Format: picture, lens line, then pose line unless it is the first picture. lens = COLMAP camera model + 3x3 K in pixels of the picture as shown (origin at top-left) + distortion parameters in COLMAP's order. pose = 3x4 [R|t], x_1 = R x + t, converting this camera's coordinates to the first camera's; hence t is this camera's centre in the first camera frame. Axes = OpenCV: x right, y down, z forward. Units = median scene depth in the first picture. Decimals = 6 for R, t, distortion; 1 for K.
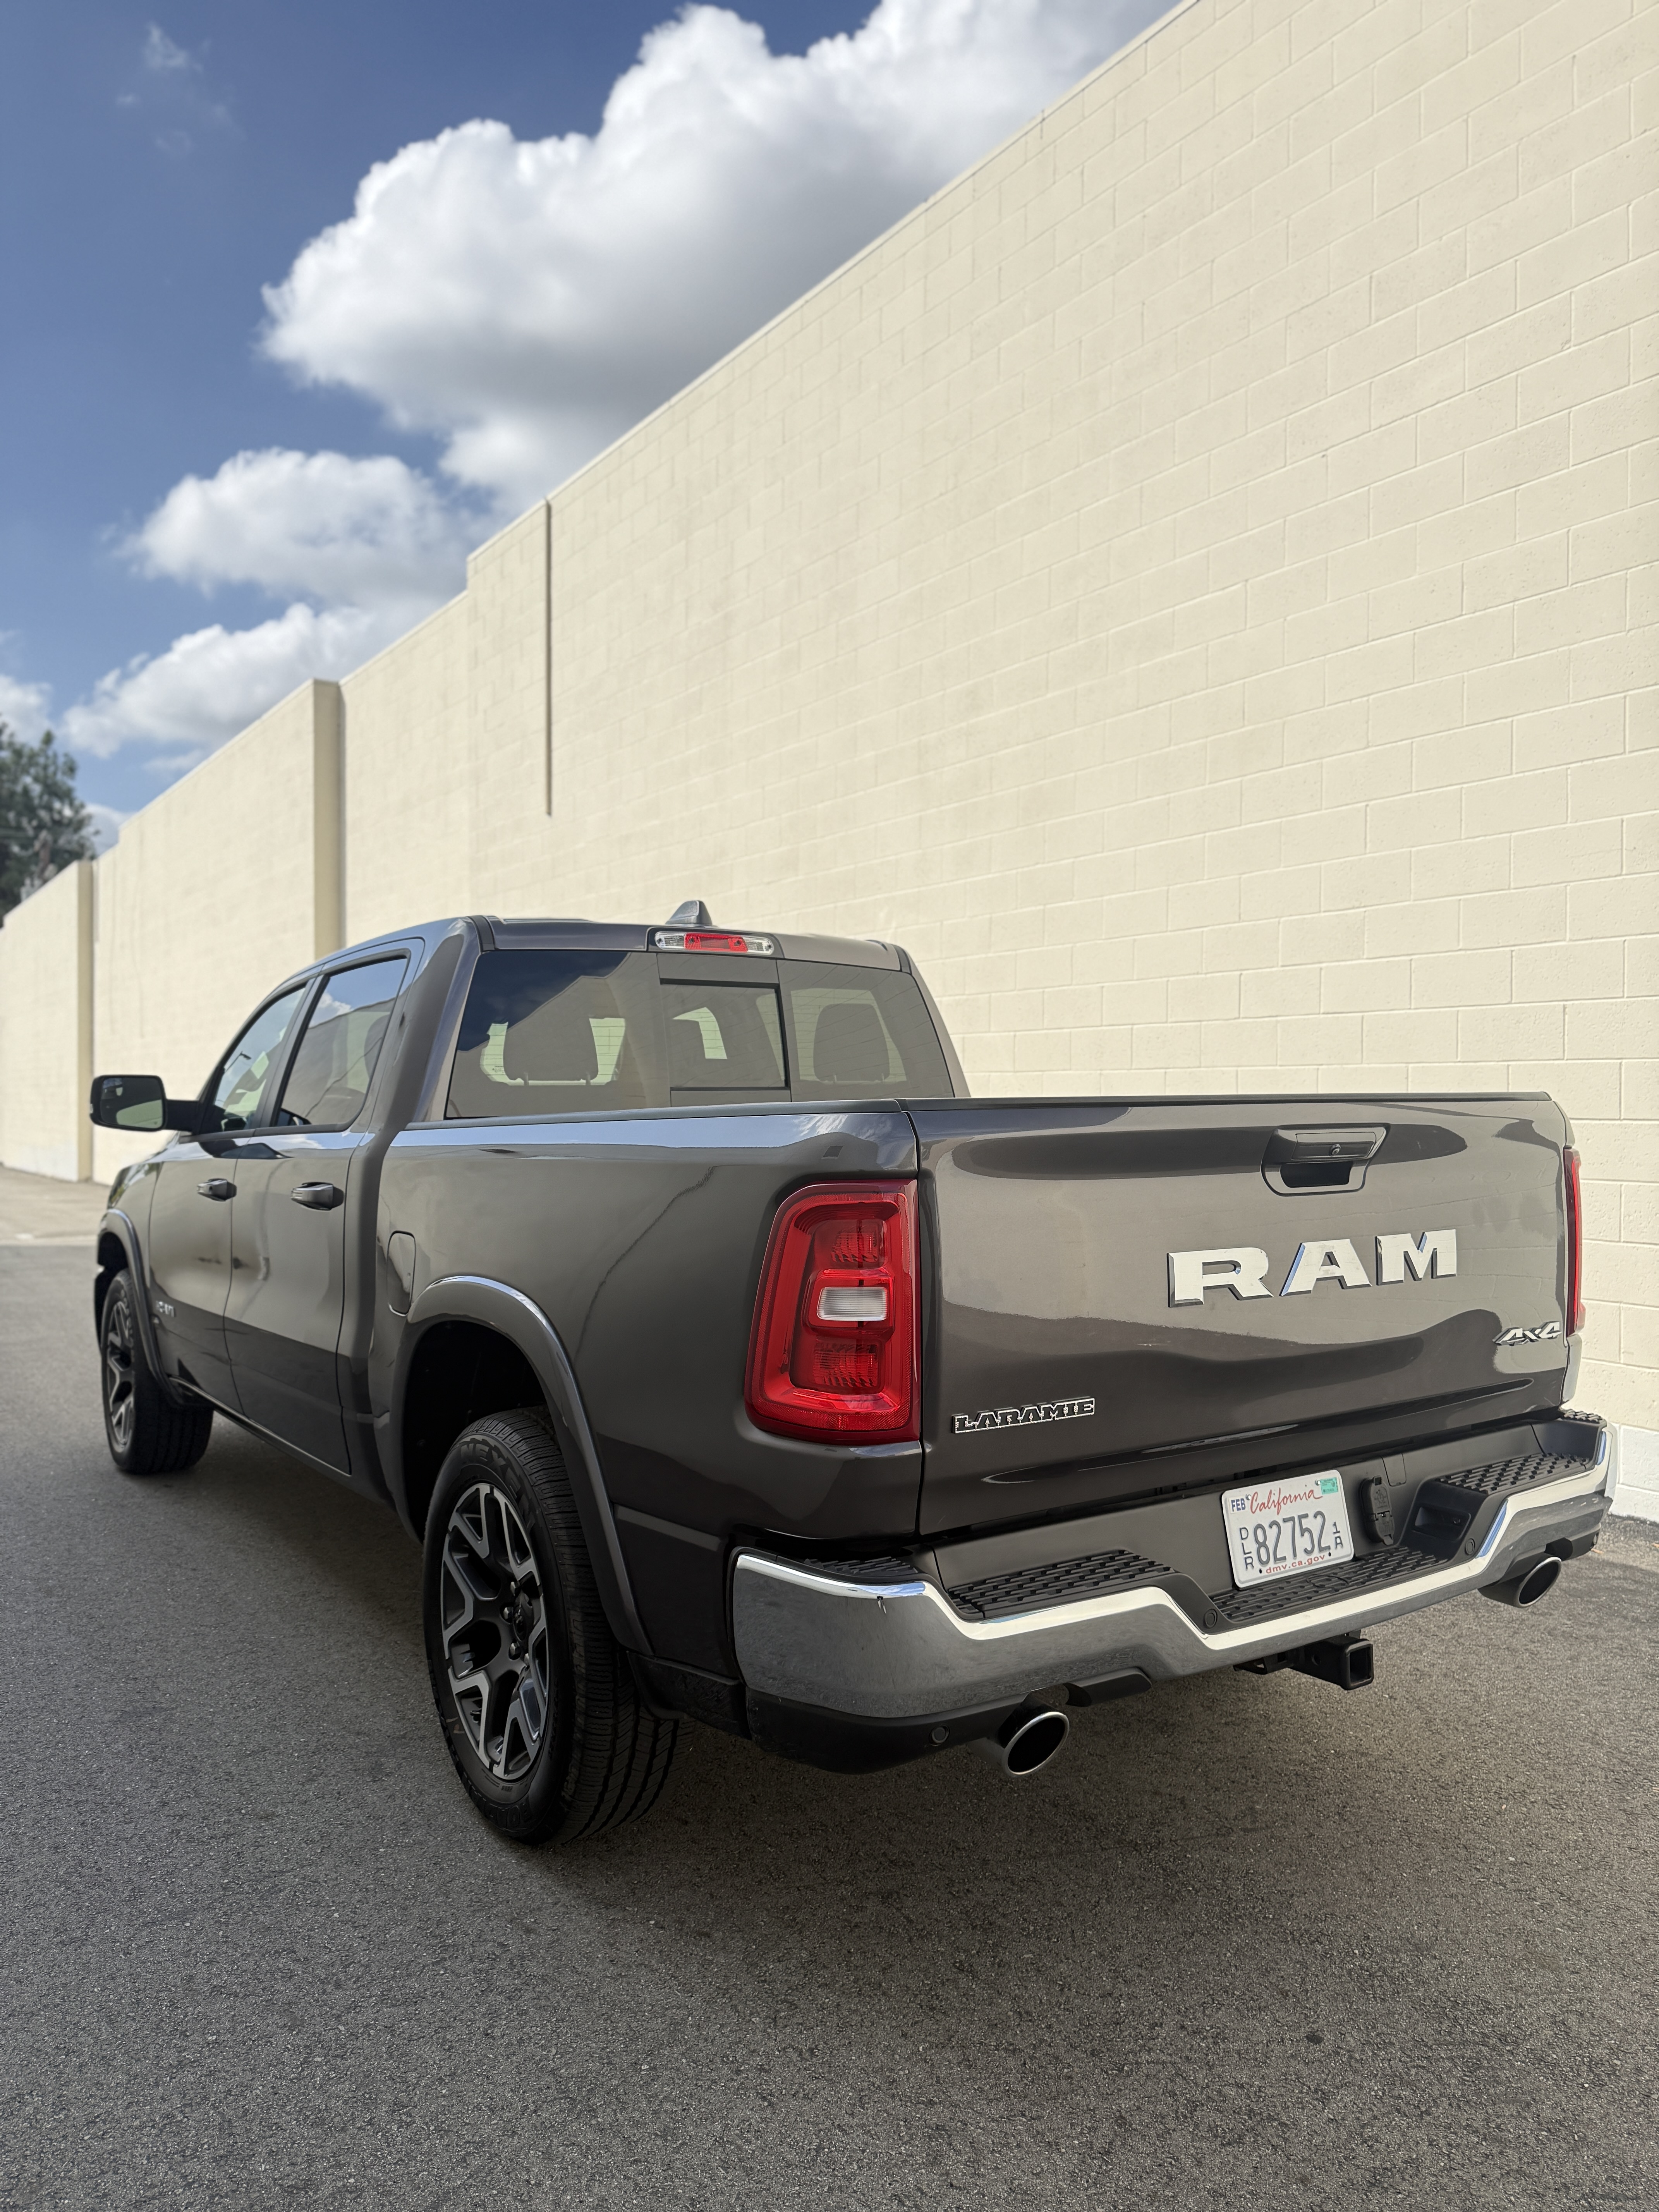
lens RADIAL K [[1567.3, 0, 826.6], [0, 1567.3, 1108.5], [0, 0, 1]] dist [0.020853, -0.023530]
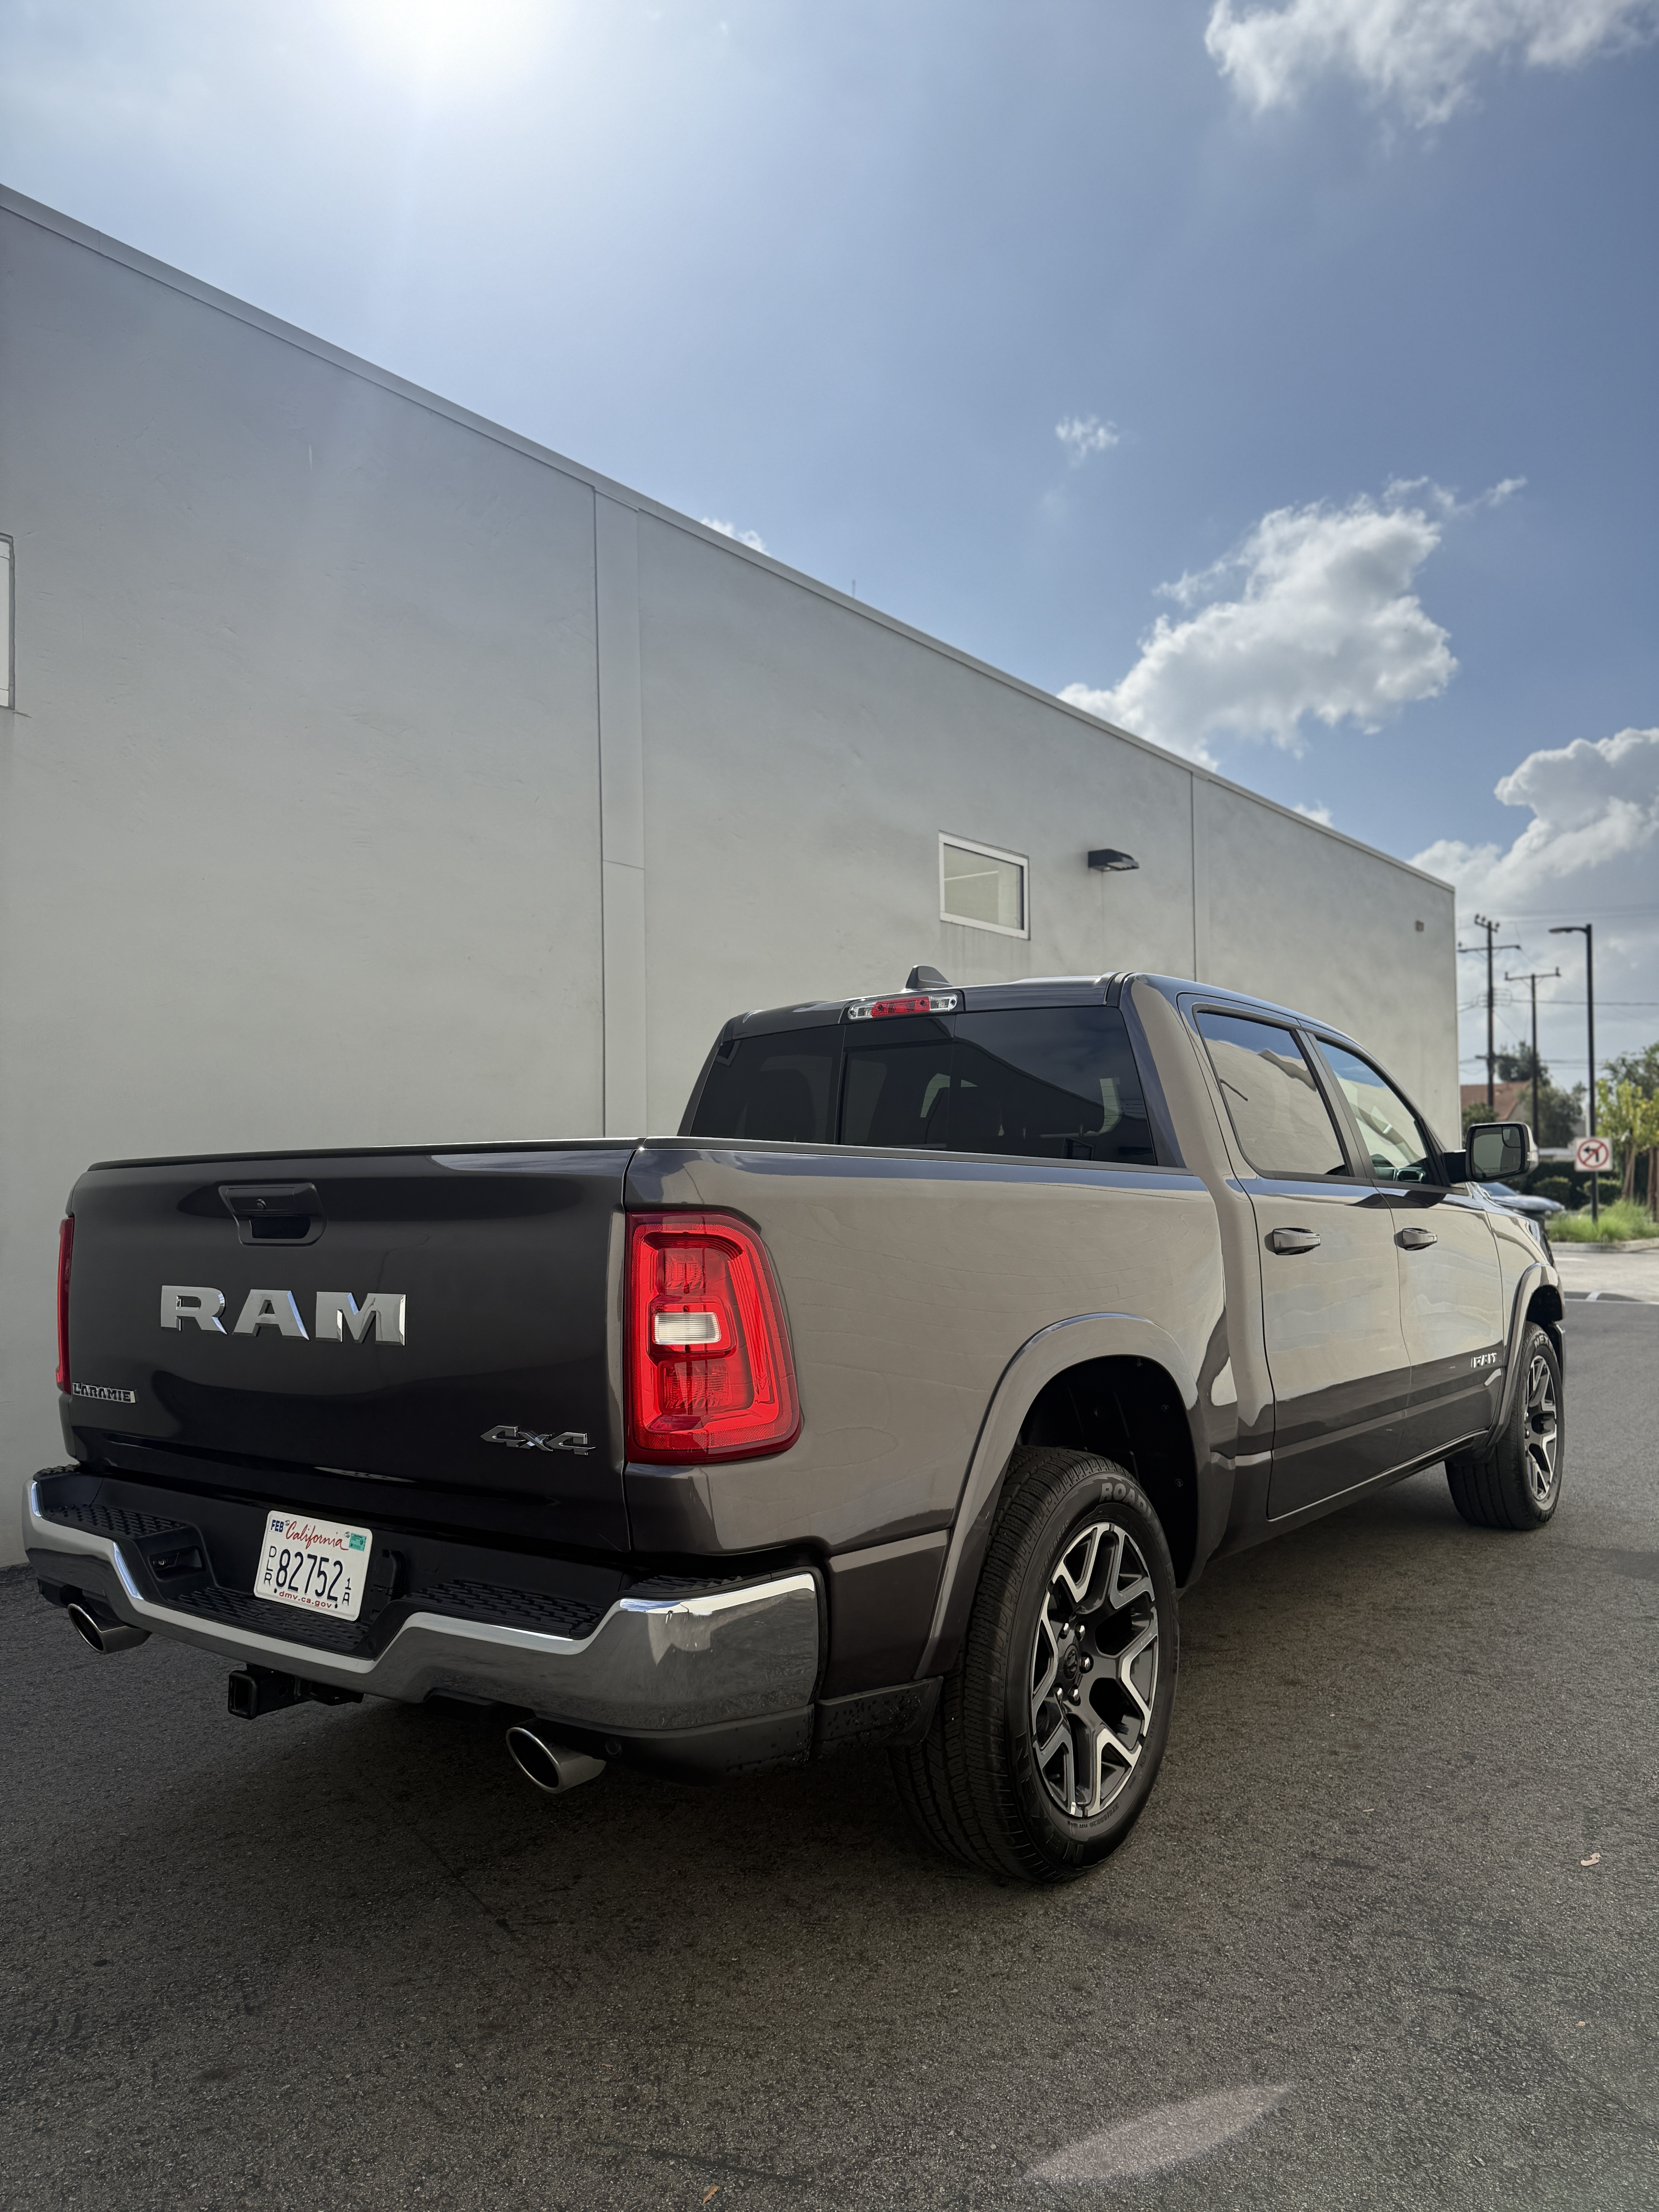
lens RADIAL K [[1567.3, 0, 835.4], [0, 1567.3, 1117.4], [0, 0, 1]] dist [0.020853, -0.023530]
pose [[0.305428, -0.052315, -0.950777, 1.264101], [0.013547, 0.998627, -0.050595, 0.022934], [0.952119, 0.002573, 0.305717, 0.901959]]
